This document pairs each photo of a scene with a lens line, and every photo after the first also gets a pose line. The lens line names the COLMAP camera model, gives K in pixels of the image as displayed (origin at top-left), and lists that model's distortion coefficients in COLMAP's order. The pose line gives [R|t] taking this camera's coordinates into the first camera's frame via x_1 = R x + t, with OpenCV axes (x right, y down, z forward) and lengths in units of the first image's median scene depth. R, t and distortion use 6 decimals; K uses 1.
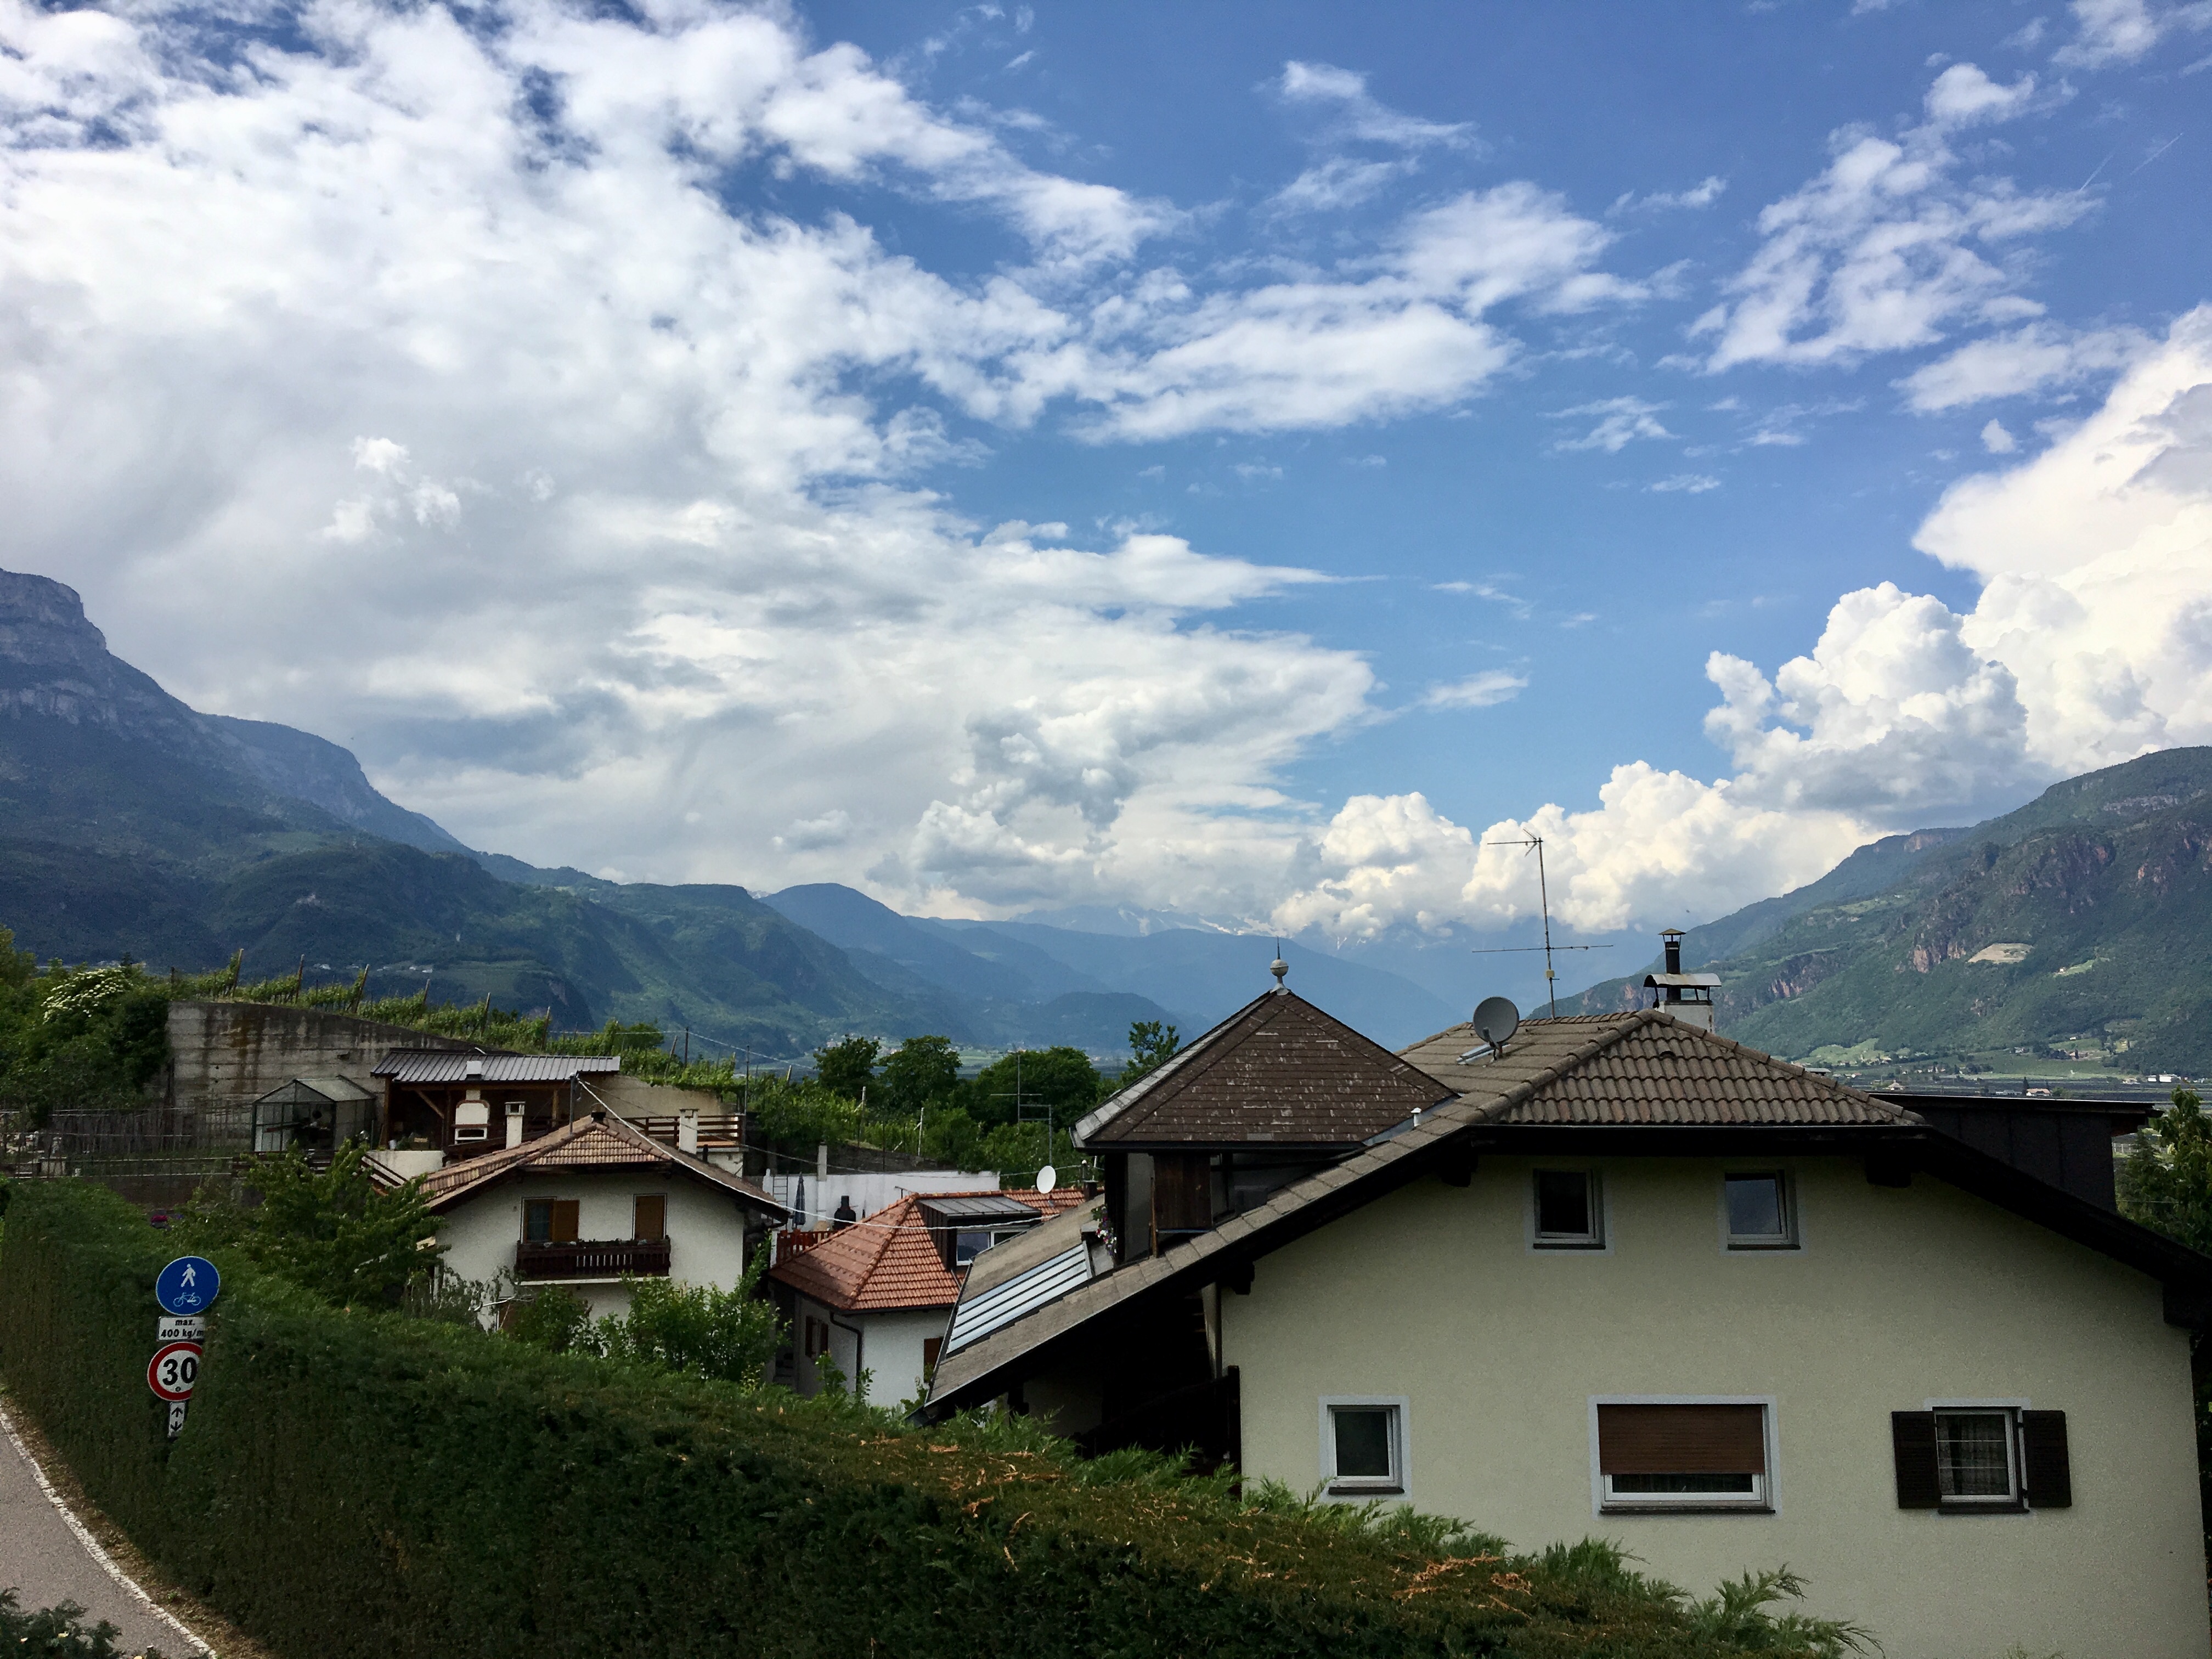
lens RADIAL K [[1819.5, 0, 1106.0], [0, 1819.5, 829.5], [0, 0, 1]] dist [0.077922, -0.103598]
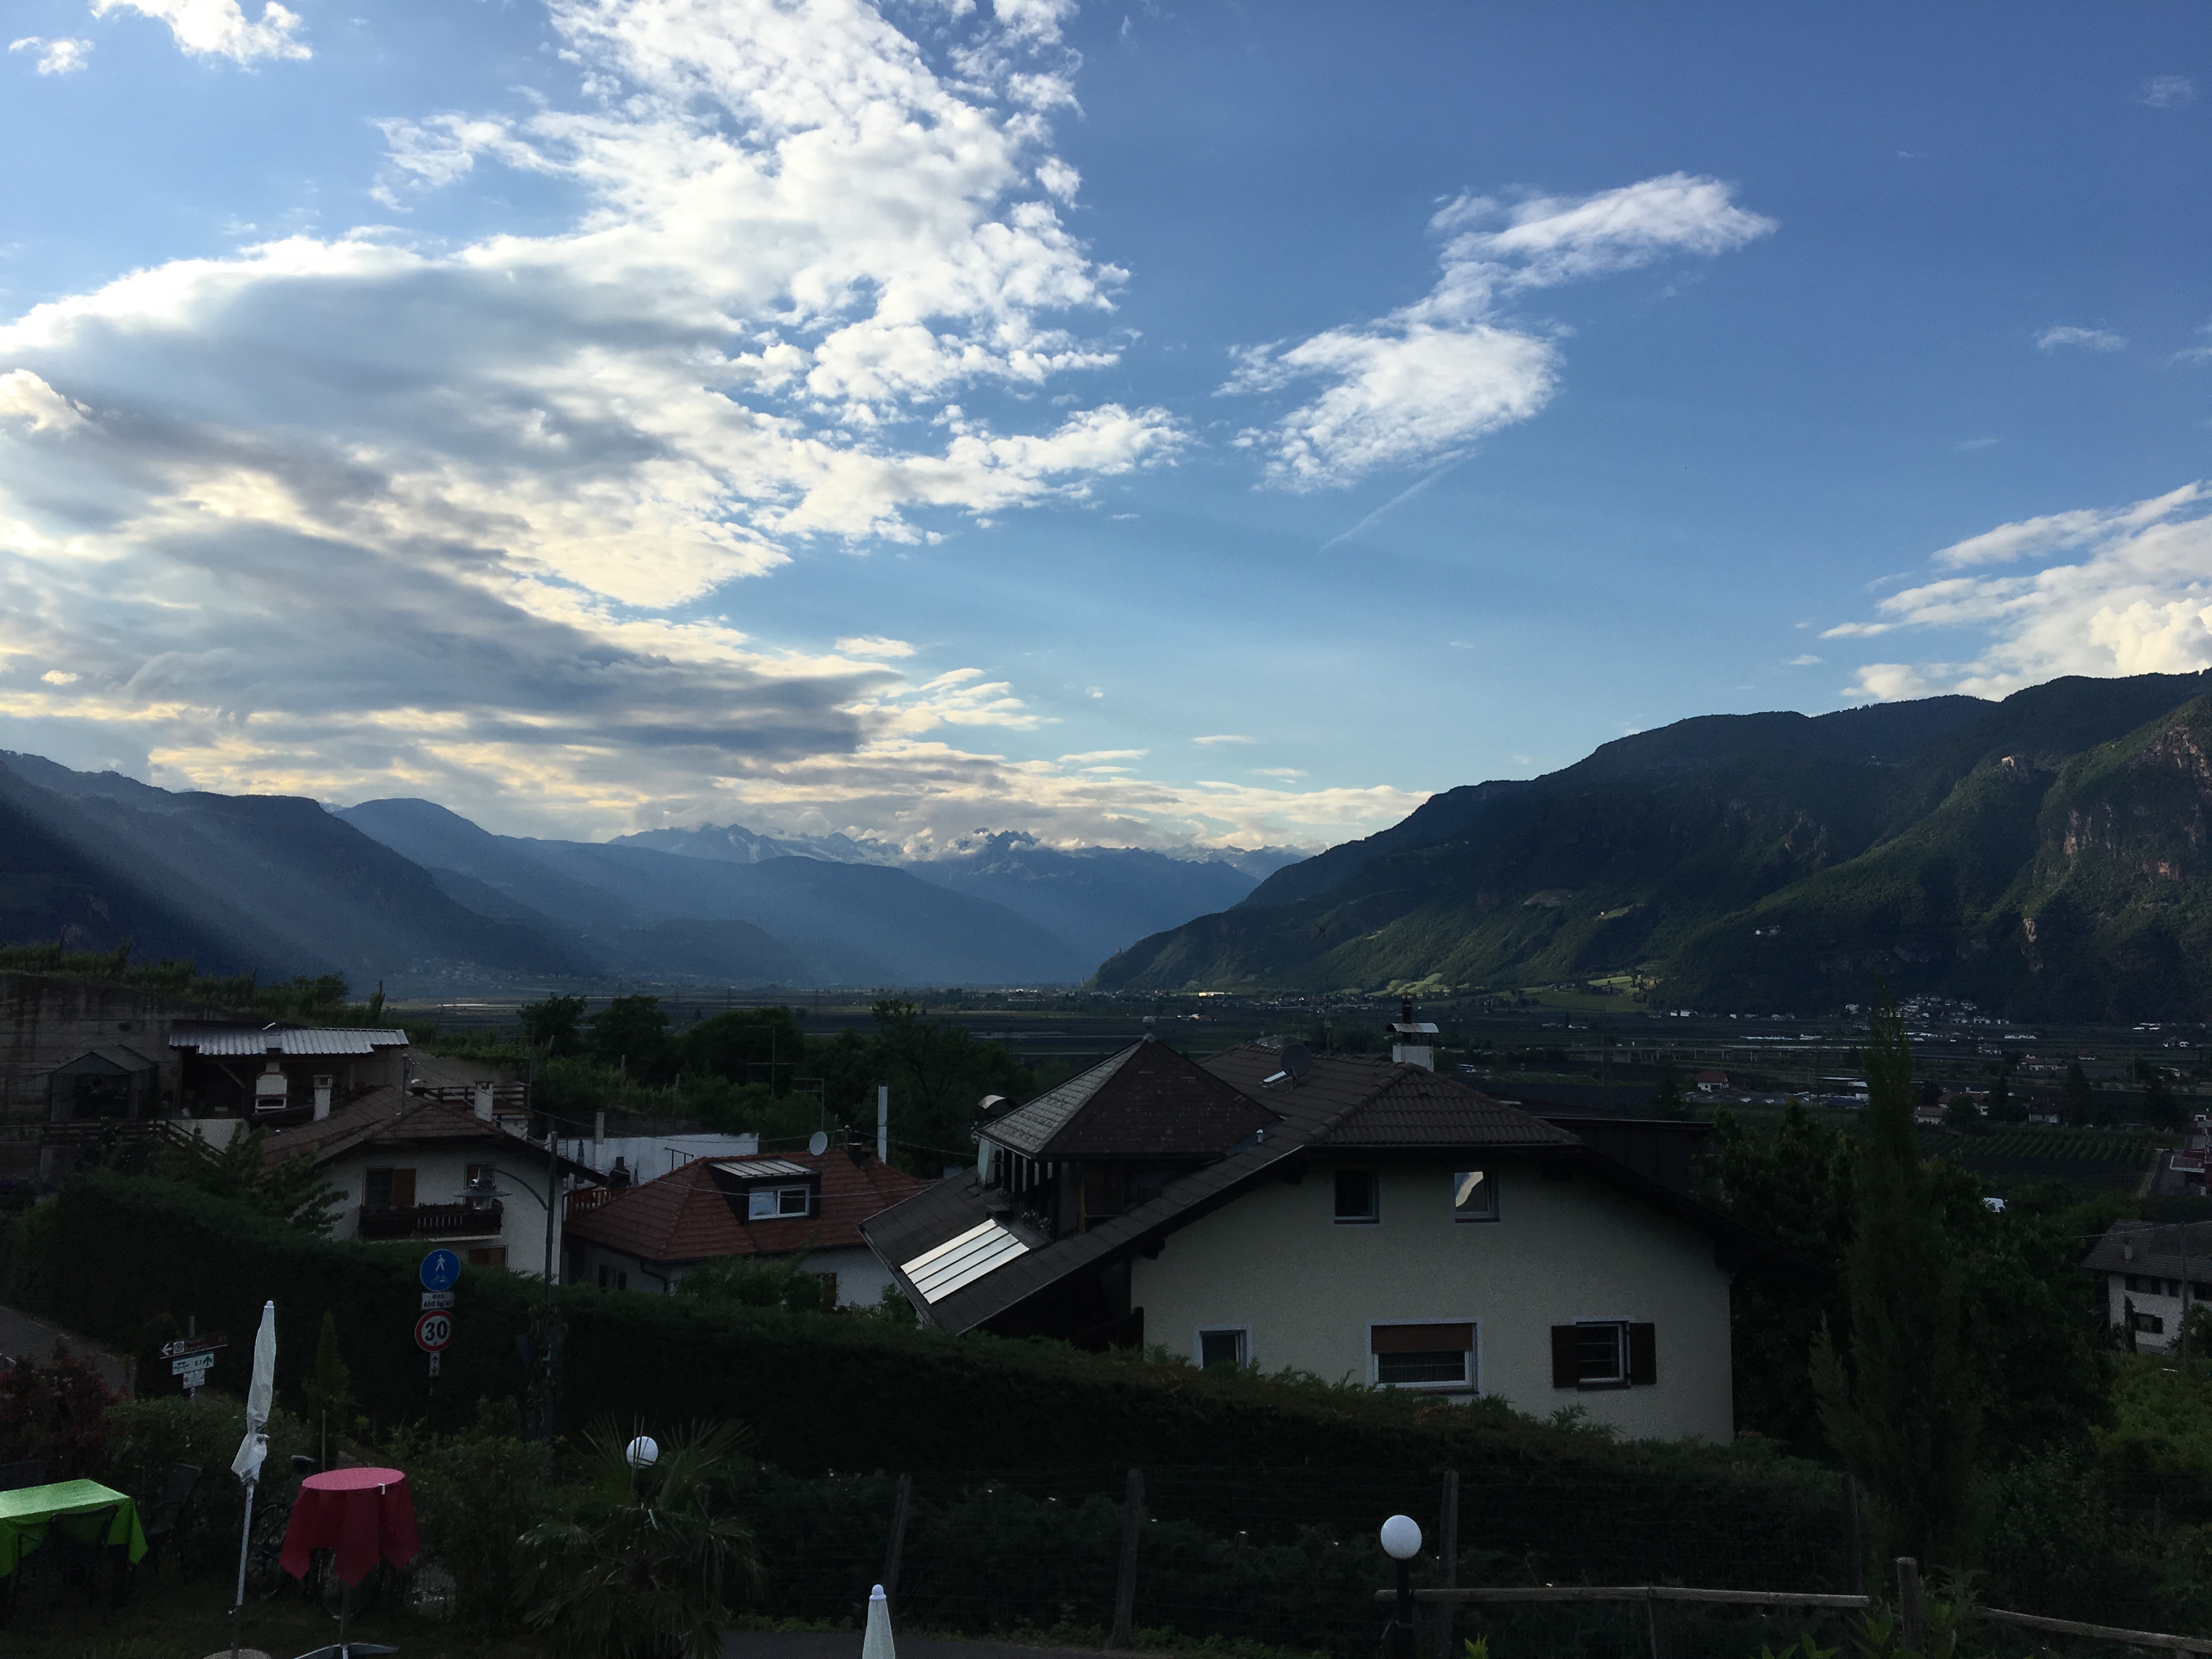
lens RADIAL K [[1819.5, 0, 1106.0], [0, 1819.5, 829.5], [0, 0, 1]] dist [0.077922, -0.103598]
pose [[0.977364, 0.030864, 0.209302, -0.099626], [-0.038804, 0.998670, 0.033936, -0.050000], [-0.207976, -0.041289, 0.977262, -0.148358]]
